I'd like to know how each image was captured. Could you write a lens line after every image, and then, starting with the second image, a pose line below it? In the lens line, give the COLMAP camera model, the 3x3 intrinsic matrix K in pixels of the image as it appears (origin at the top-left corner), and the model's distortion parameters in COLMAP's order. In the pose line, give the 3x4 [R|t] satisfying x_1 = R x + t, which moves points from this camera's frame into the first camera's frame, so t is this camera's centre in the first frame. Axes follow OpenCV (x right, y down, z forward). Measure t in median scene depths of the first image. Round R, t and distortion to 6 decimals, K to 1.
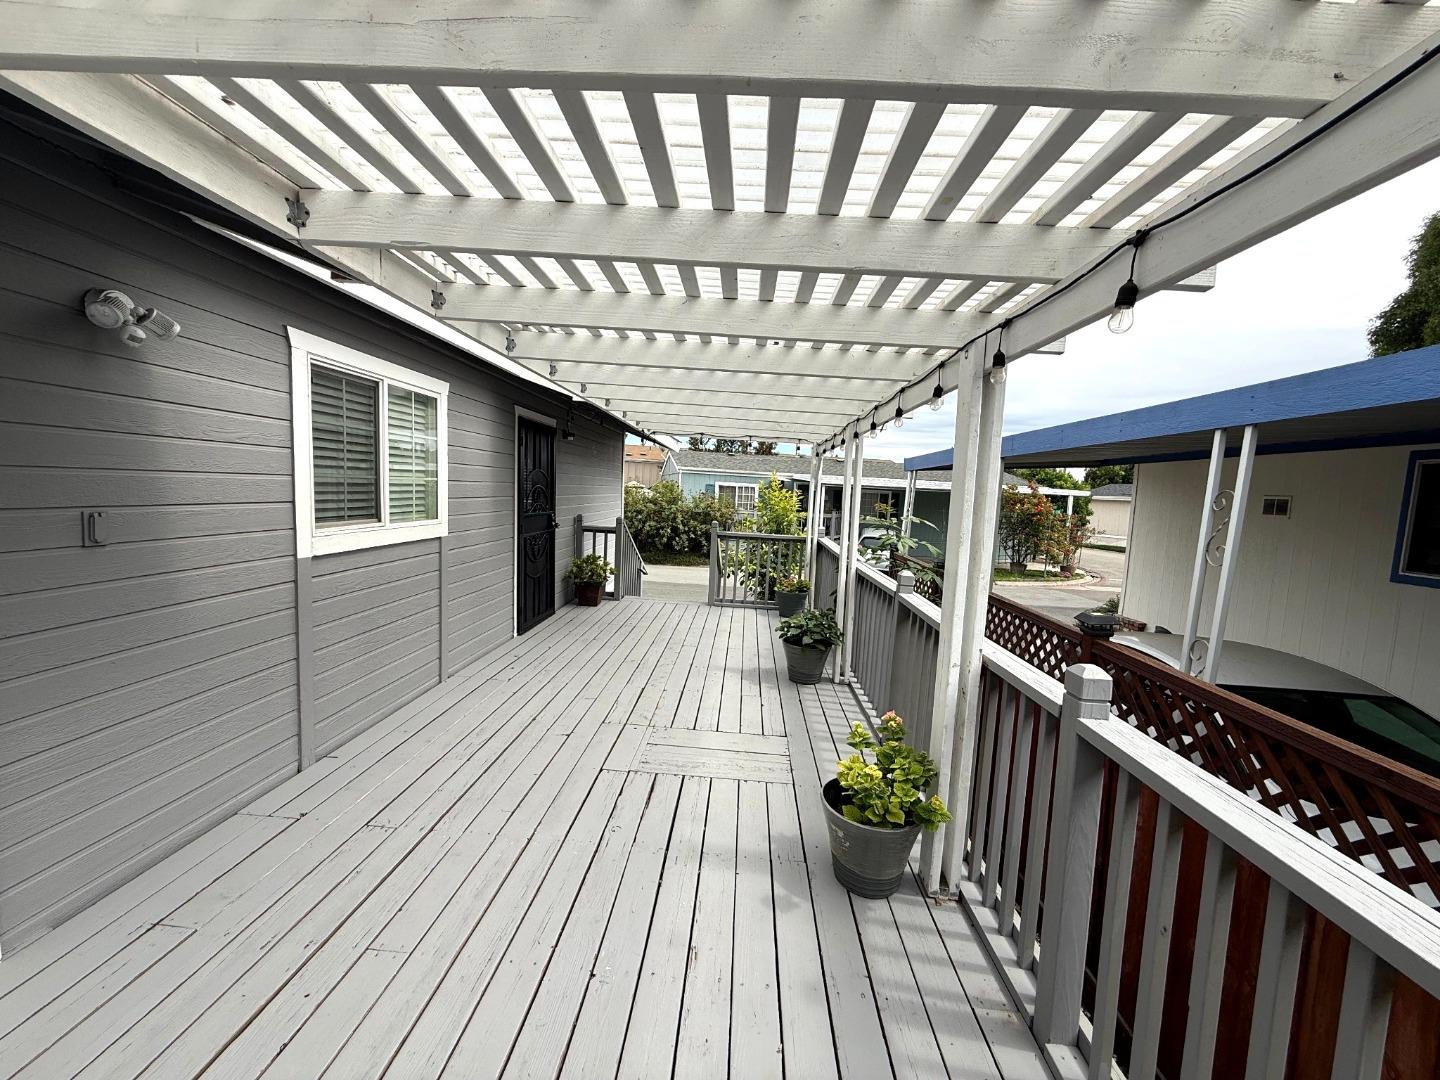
lens RADIAL K [[568.5, 0, 720.4], [0, 568.5, 545.9], [0, 0, 1]] dist [-0.000226, -0.000067]
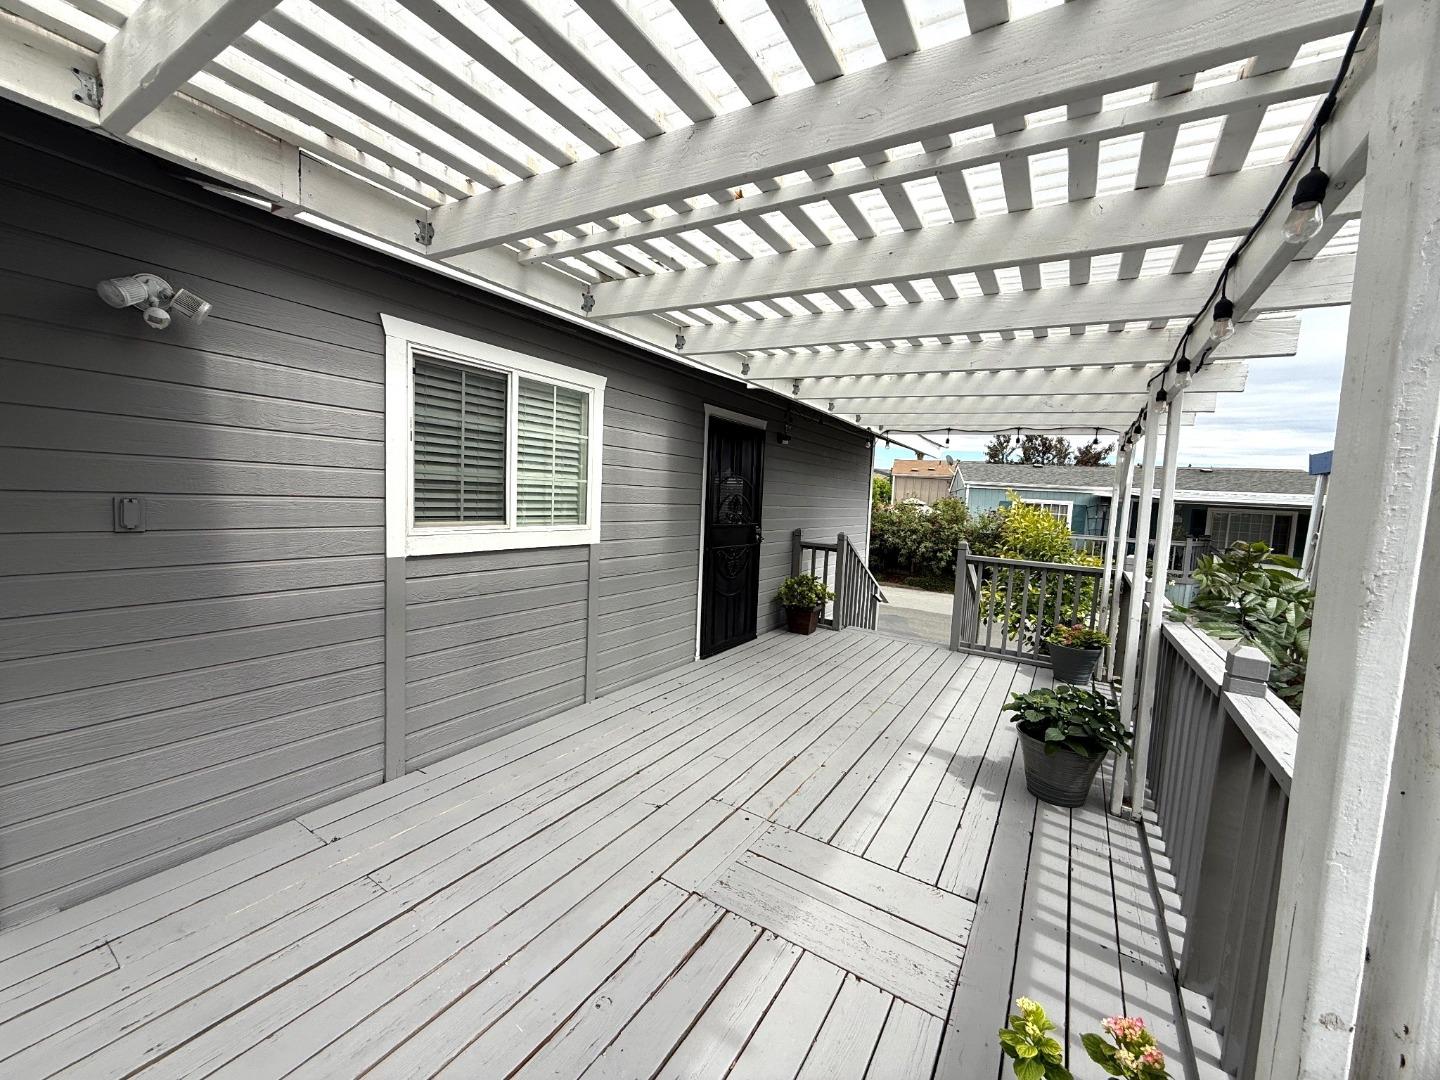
lens RADIAL K [[568.5, 0, 720.4], [0, 568.5, 545.9], [0, 0, 1]] dist [-0.000226, -0.000067]
pose [[0.872648, 0.039495, -0.486751, 0.138412], [-0.056323, 0.998213, -0.019982, -0.006807], [0.485091, 0.044853, 0.873312, 0.298398]]
